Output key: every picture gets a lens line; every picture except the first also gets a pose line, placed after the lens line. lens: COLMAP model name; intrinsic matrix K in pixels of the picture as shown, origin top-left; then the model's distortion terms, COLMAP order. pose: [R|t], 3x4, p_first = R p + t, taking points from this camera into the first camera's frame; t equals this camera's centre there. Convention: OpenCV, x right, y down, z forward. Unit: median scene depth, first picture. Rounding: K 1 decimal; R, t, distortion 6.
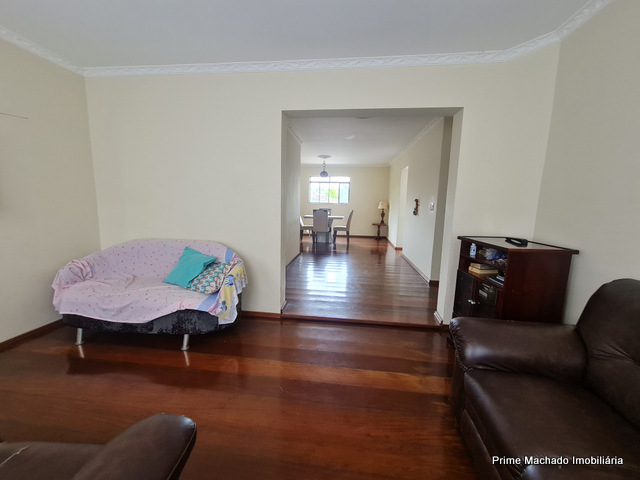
lens RADIAL K [[262.5, 0, 317.9], [0, 262.5, 241.6], [0, 0, 1]] dist [-0.003563, 0.001150]
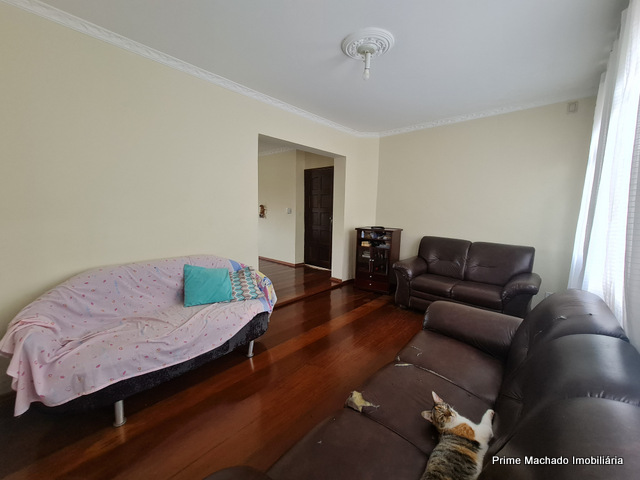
lens RADIAL K [[262.5, 0, 324.0], [0, 262.5, 239.7], [0, 0, 1]] dist [-0.003563, 0.001150]
pose [[0.564403, -0.110536, 0.818065, -1.075317], [0.121387, 0.991335, 0.050200, -0.056114], [-0.816526, 0.070969, 0.572931, 0.134554]]
